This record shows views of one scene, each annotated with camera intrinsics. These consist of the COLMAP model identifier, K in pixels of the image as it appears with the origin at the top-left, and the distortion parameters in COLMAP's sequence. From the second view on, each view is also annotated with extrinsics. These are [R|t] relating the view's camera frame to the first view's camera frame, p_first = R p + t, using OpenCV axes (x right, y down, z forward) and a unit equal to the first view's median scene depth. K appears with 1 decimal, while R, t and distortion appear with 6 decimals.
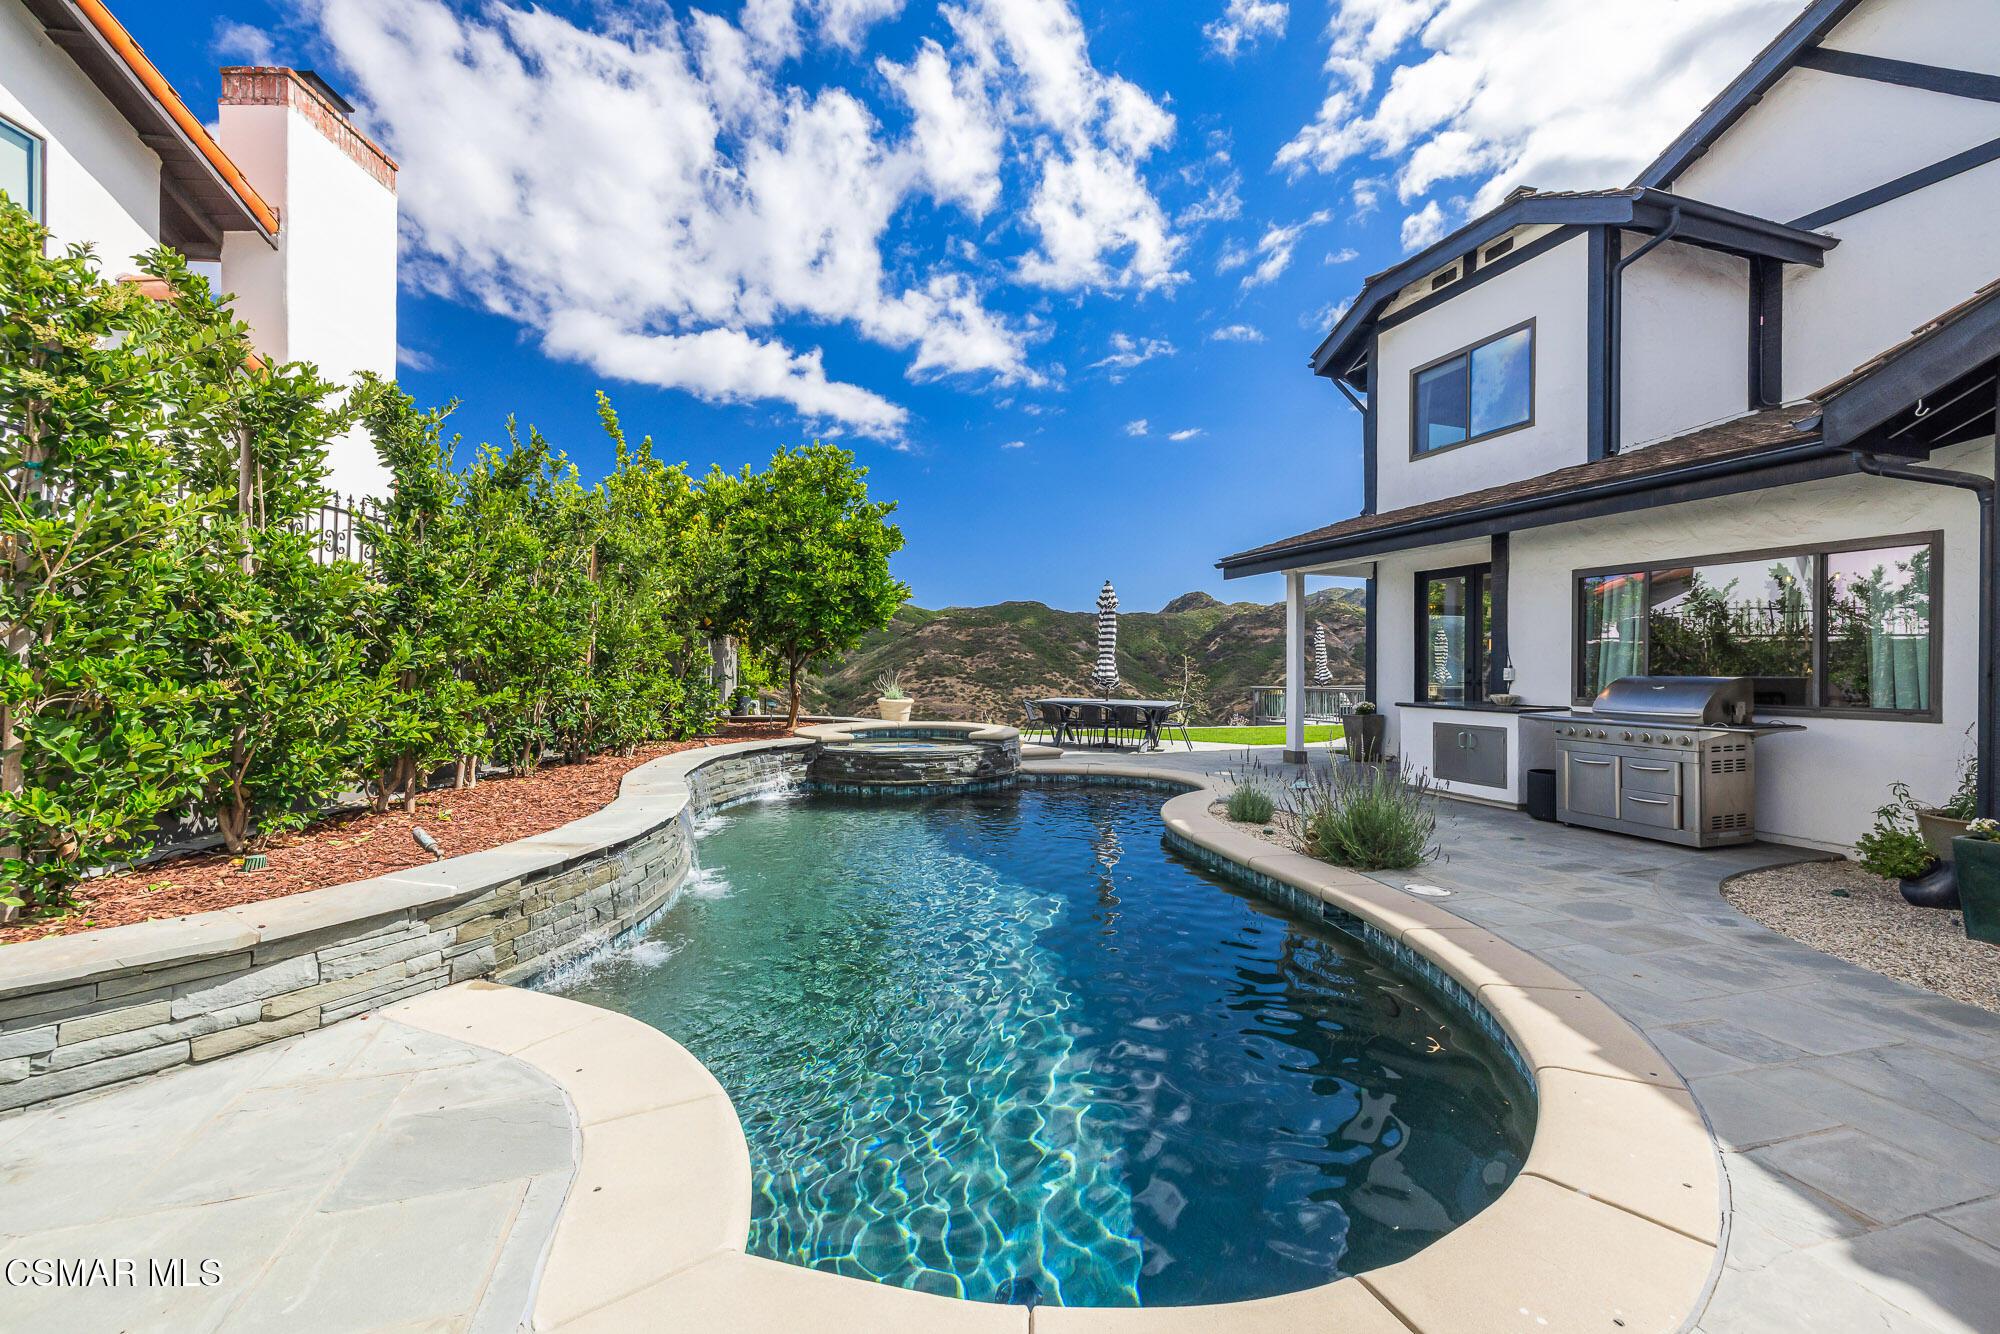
lens RADIAL K [[849.2, 0, 1000.0], [0, 849.2, 667.0], [0, 0, 1]] dist [0.009171, -0.000158]
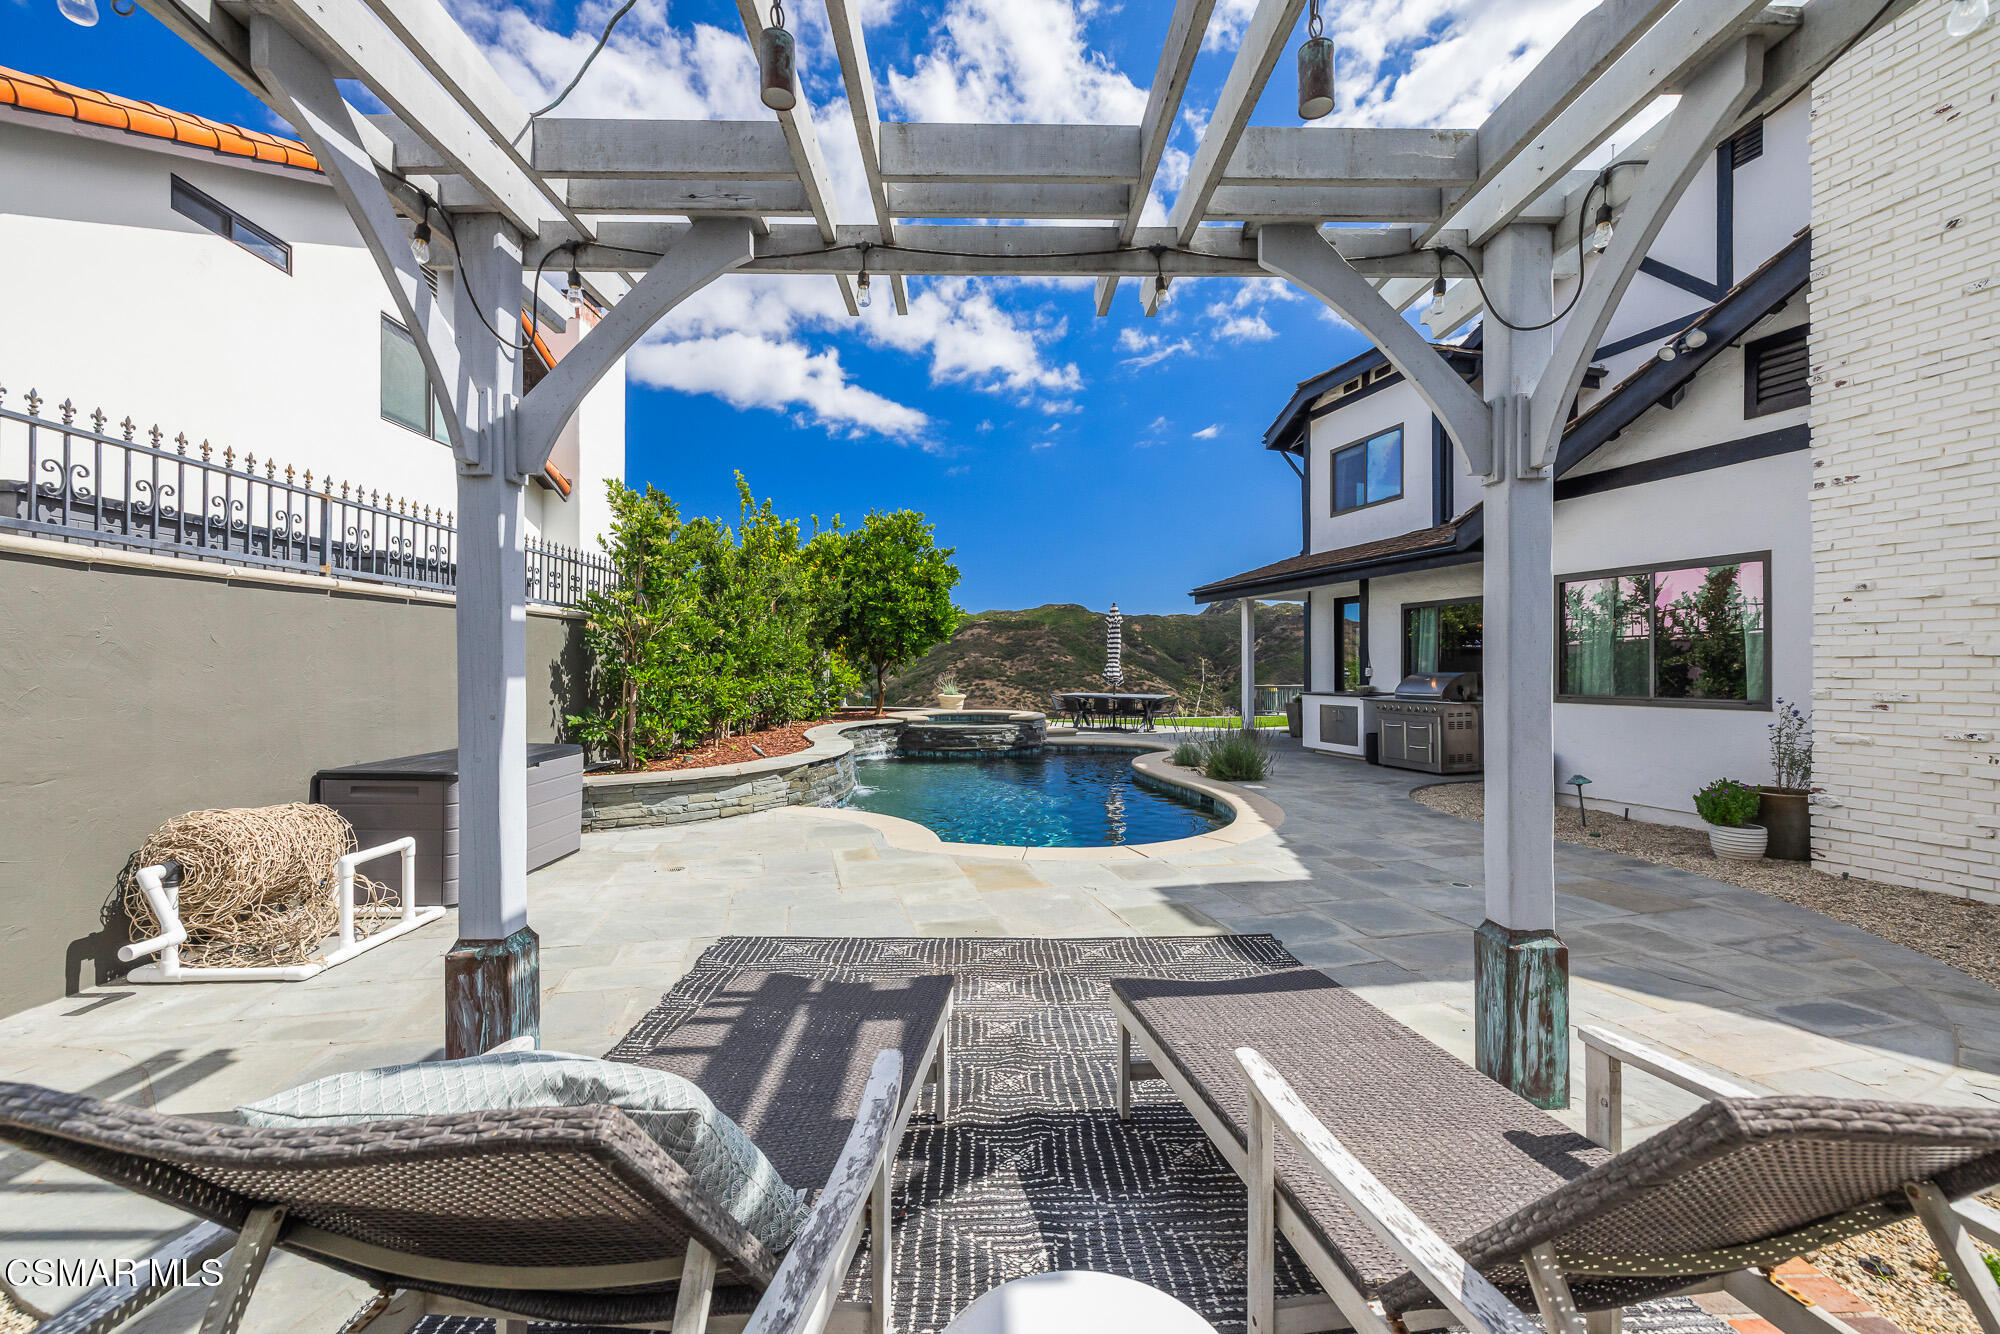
lens RADIAL K [[849.2, 0, 1000.0], [0, 849.2, 667.0], [0, 0, 1]] dist [0.009171, -0.000158]
pose [[0.998878, -0.005193, -0.047073, 0.014716], [0.005032, 0.999981, -0.003540, 0.001189], [0.047090, 0.003299, 0.998885, -0.397876]]
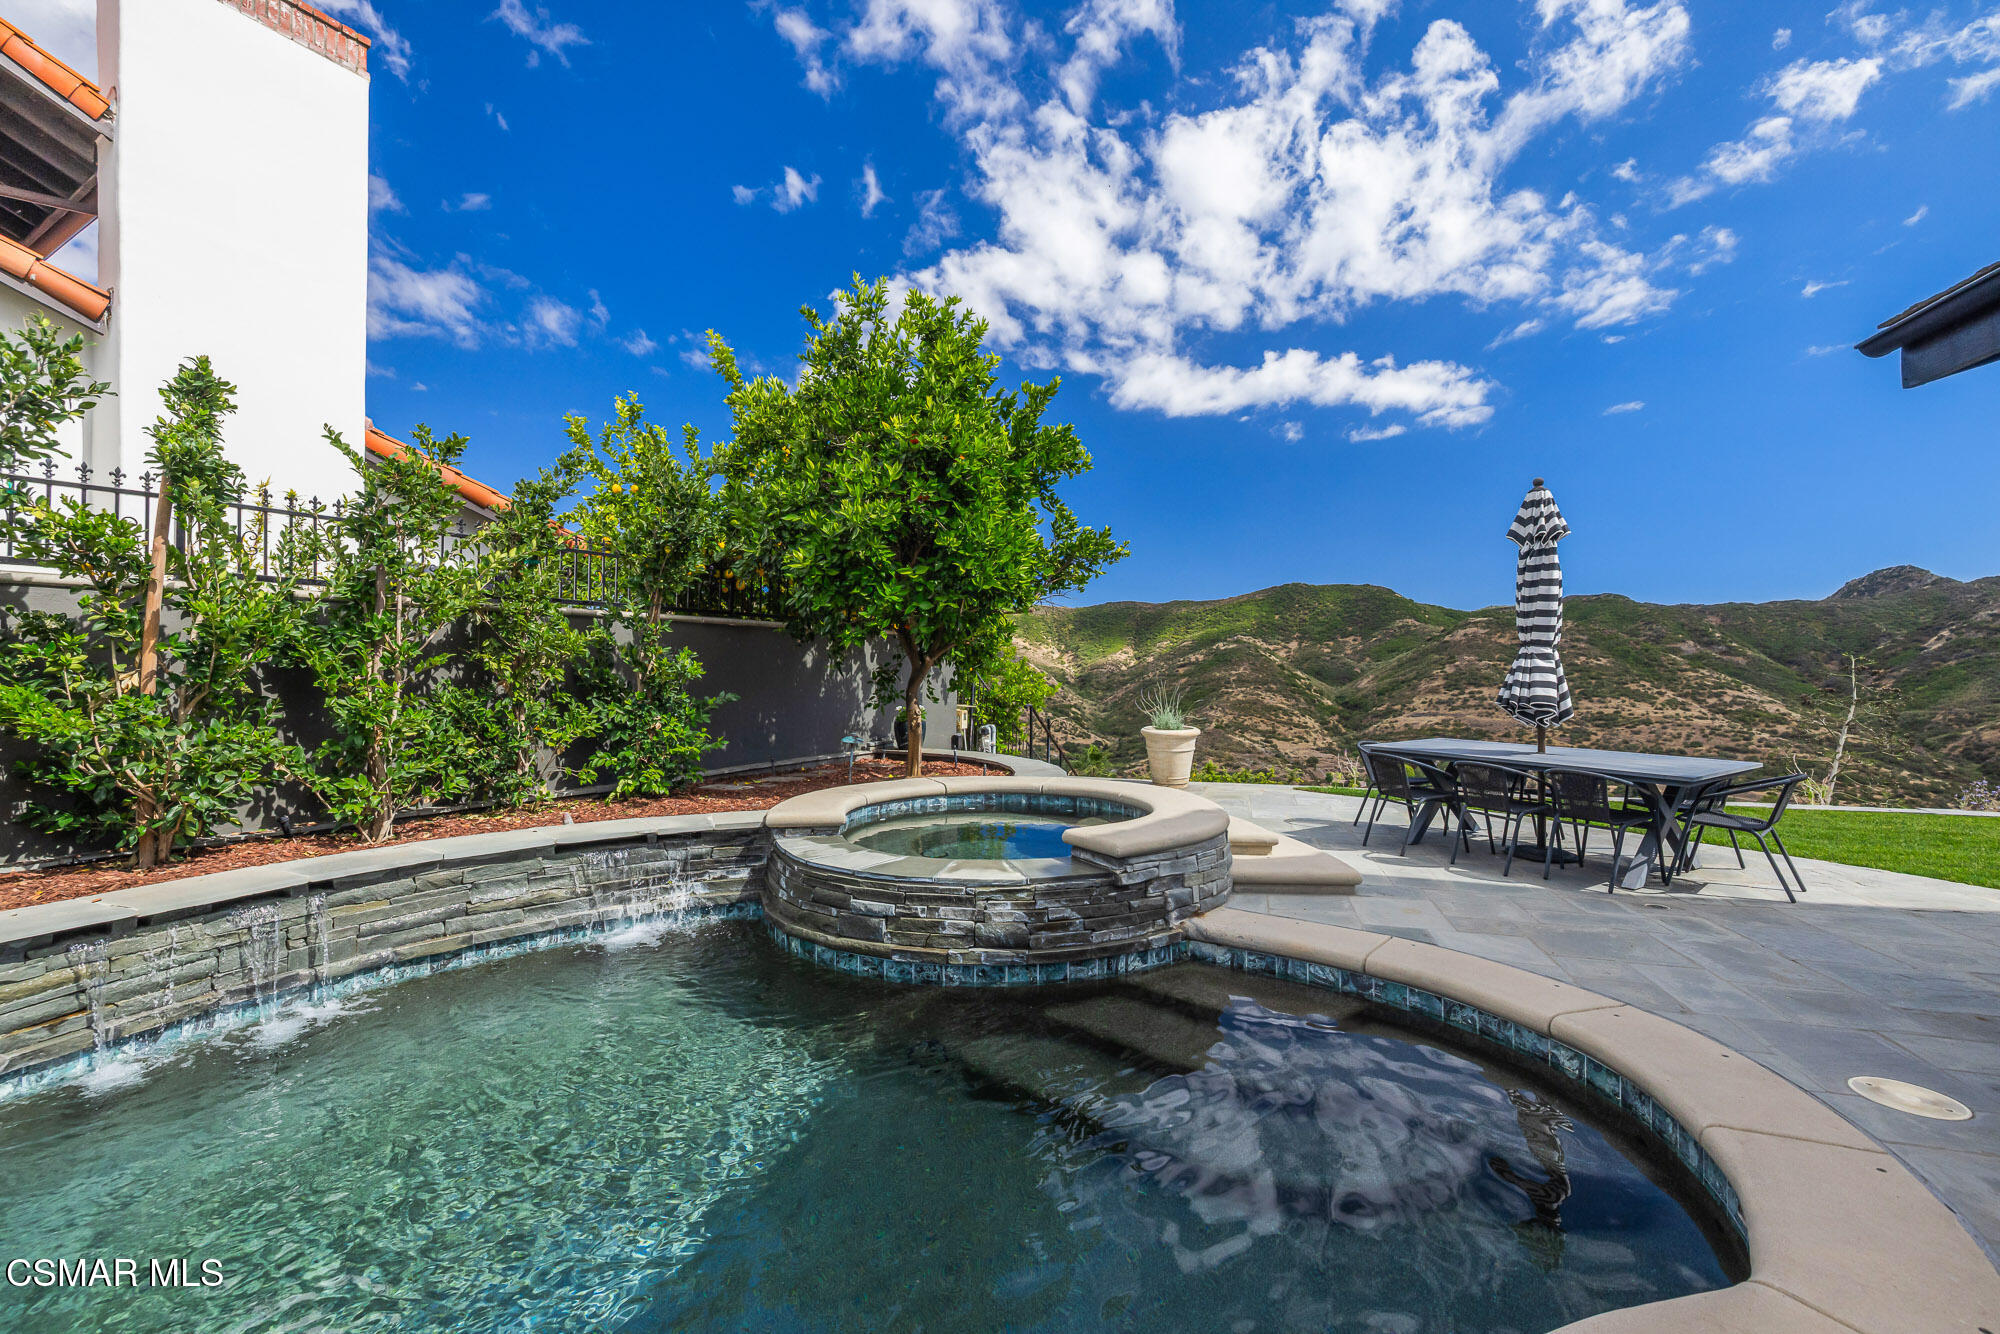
lens RADIAL K [[849.2, 0, 1000.0], [0, 849.2, 667.0], [0, 0, 1]] dist [0.009171, -0.000158]
pose [[0.834801, -0.010791, -0.550446, 0.169651], [0.004556, 0.999909, -0.012693, -0.000289], [0.550533, 0.008089, 0.834774, 0.591449]]
